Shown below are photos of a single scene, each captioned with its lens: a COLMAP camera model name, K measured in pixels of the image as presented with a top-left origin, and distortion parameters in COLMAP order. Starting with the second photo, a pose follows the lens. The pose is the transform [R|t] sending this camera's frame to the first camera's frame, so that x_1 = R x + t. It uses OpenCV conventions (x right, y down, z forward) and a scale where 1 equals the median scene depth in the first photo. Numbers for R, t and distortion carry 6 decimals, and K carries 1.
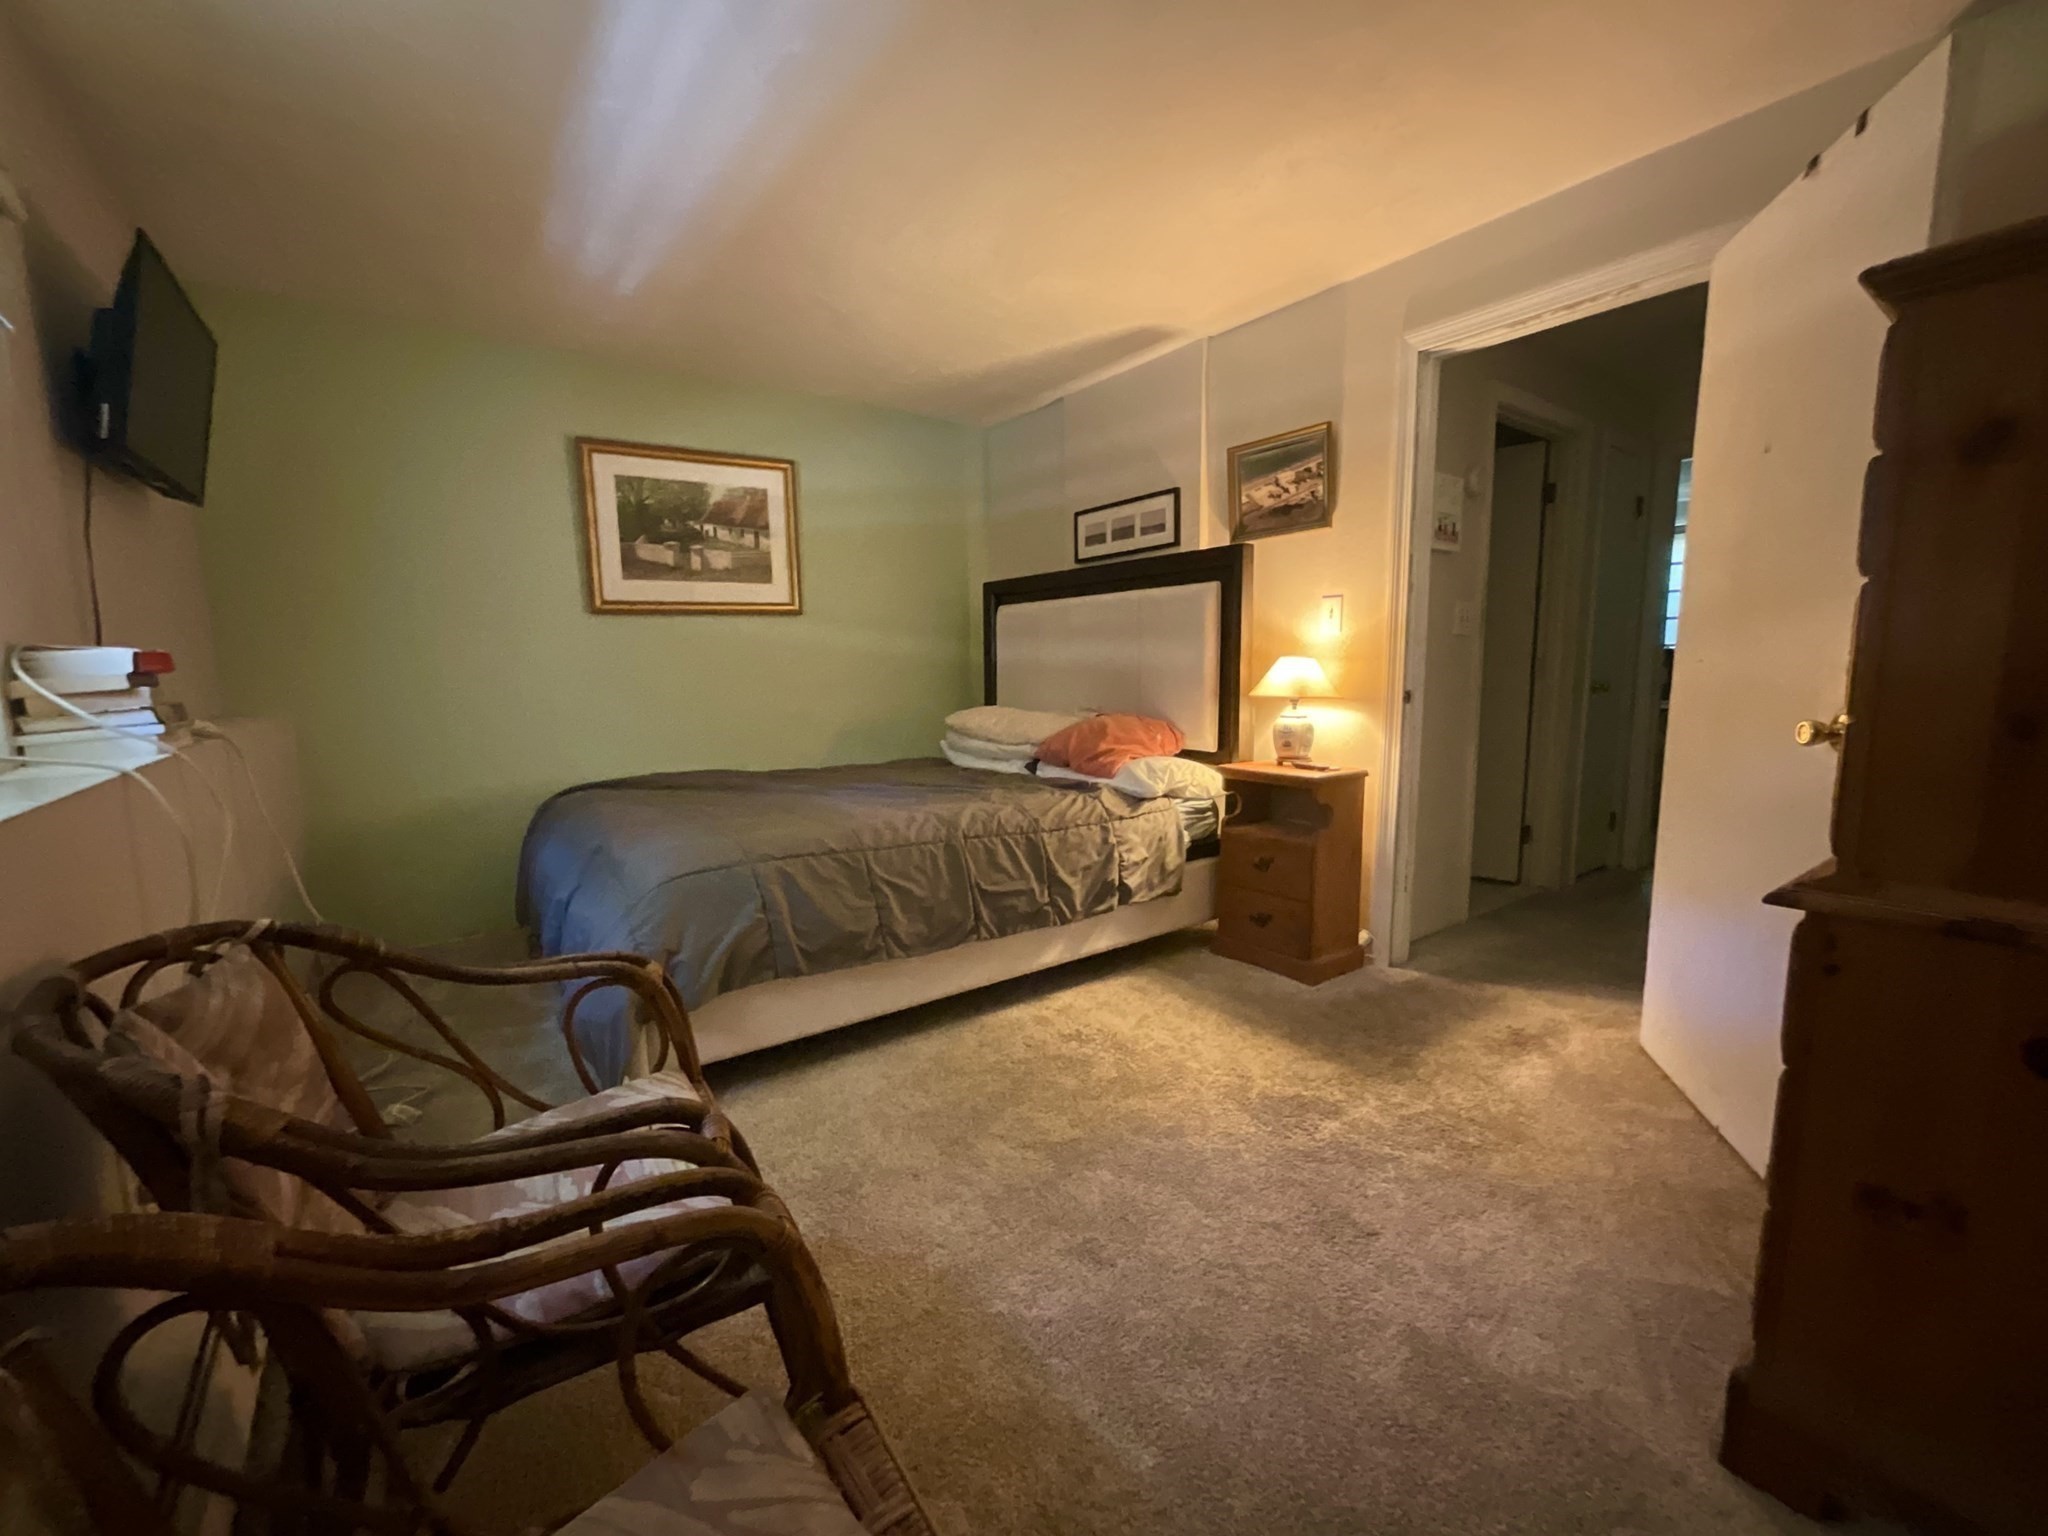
lens RADIAL K [[837.2, 0, 1024.0], [0, 837.2, 768.0], [0, 0, 1]] dist [-0.000088, 0.000177]
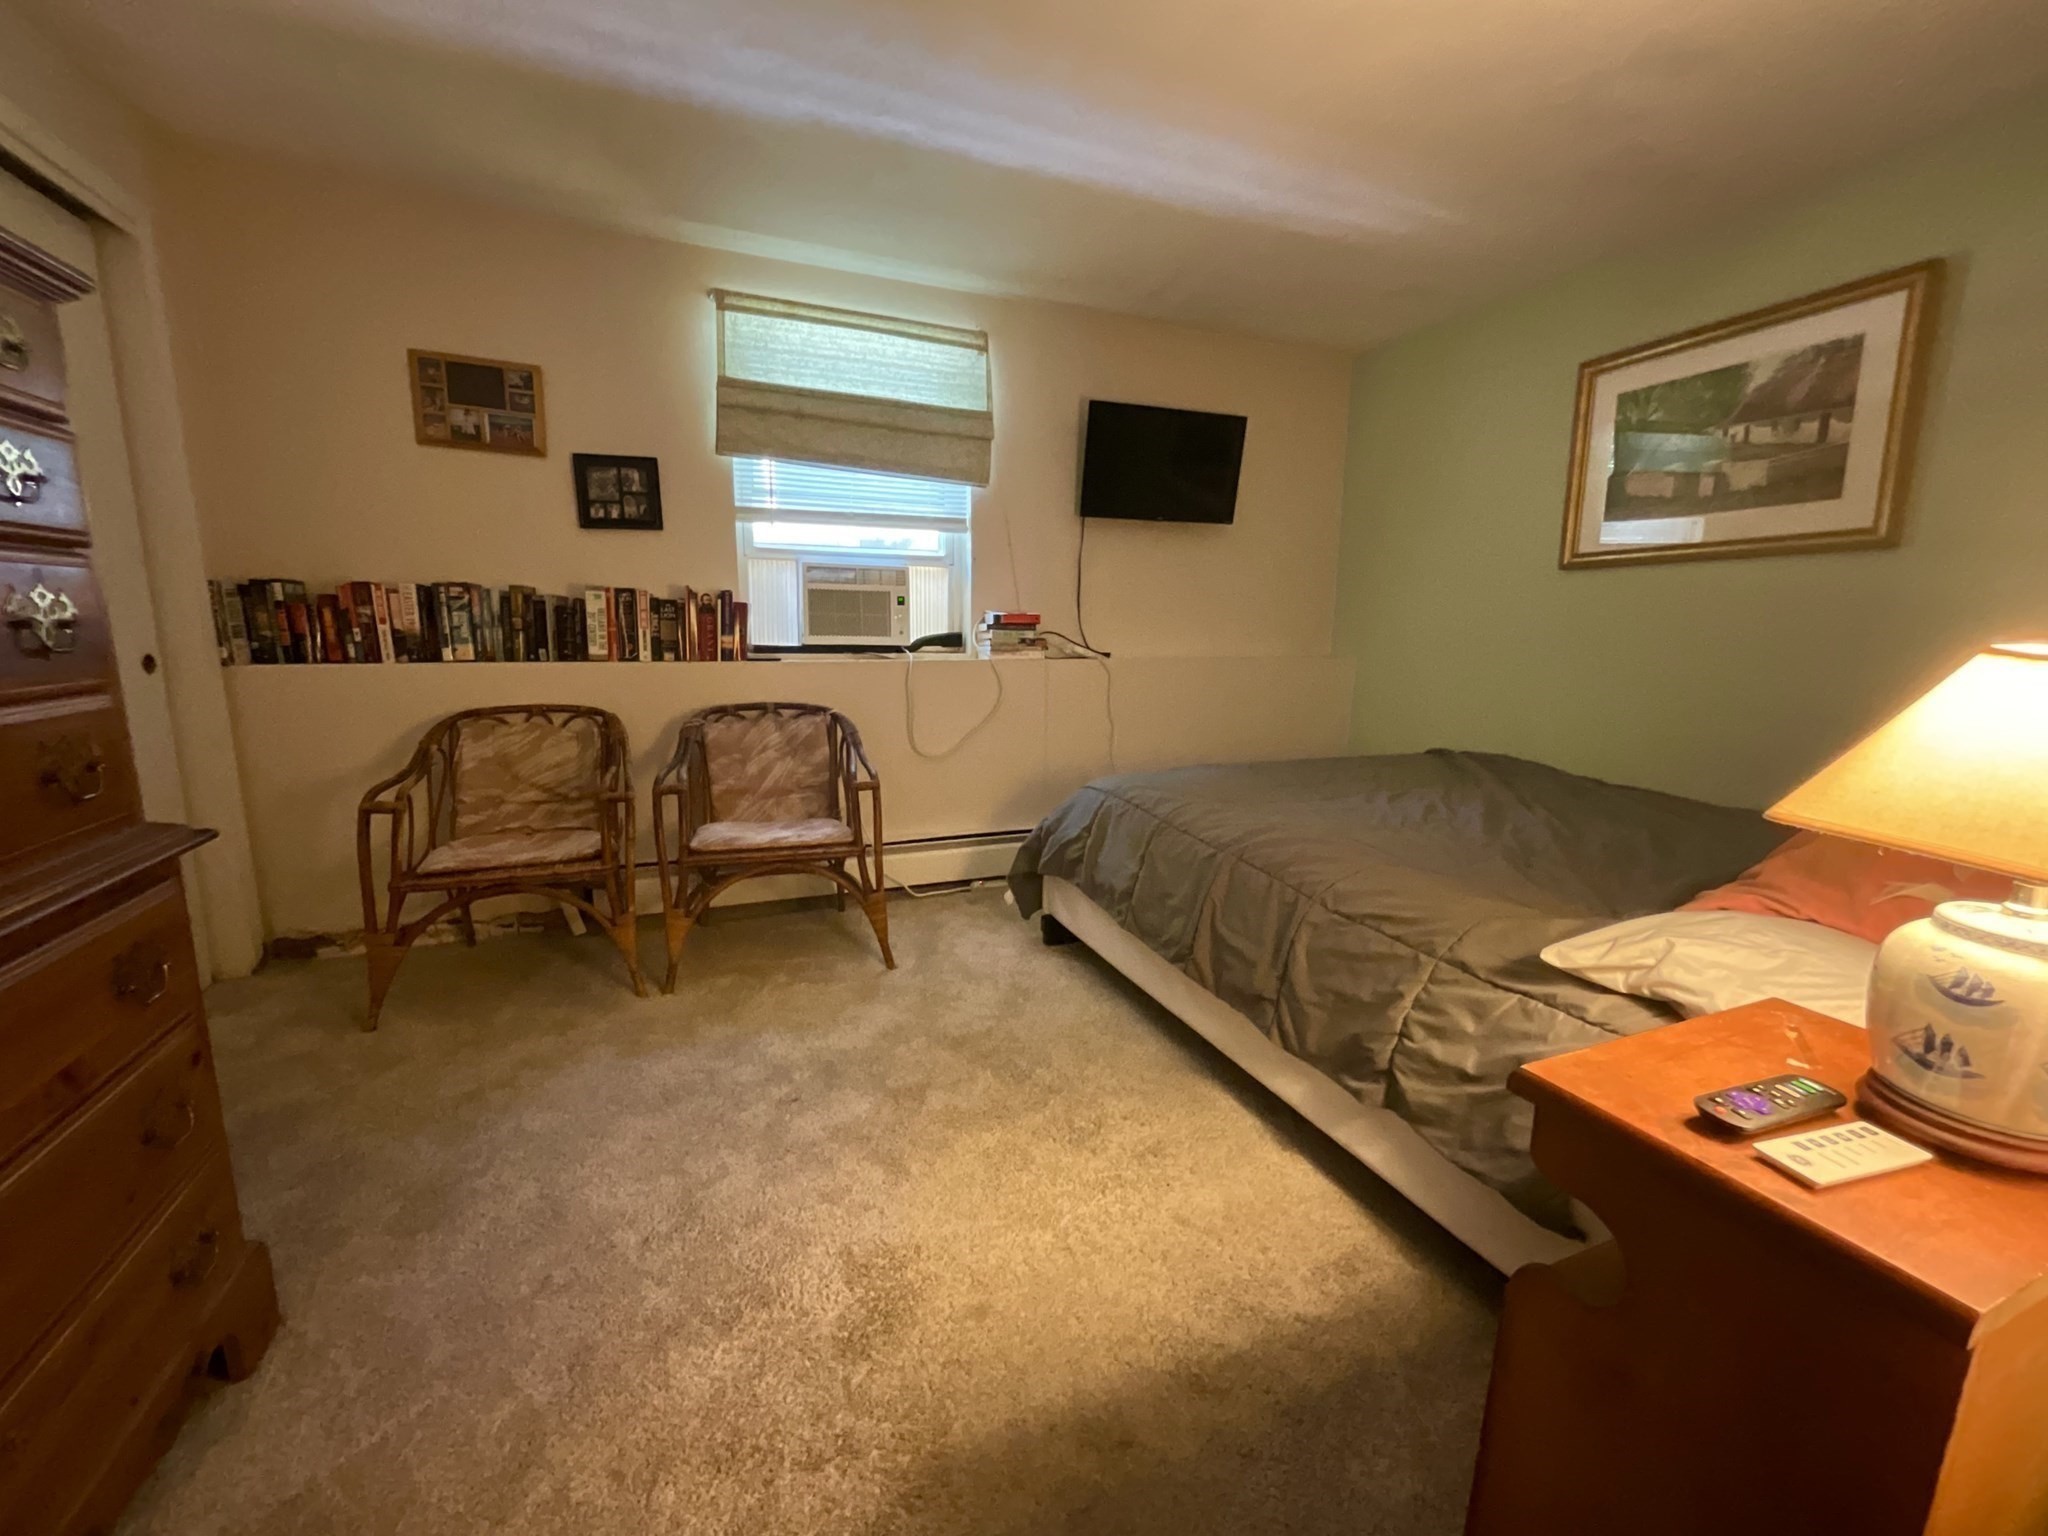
lens RADIAL K [[837.2, 0, 1024.0], [0, 837.2, 768.0], [0, 0, 1]] dist [-0.000088, 0.000177]
pose [[-0.237423, 0.188013, -0.953038, 0.488699], [-0.127104, 0.966644, 0.222361, -0.102747], [0.963055, 0.173928, -0.205607, 0.658814]]
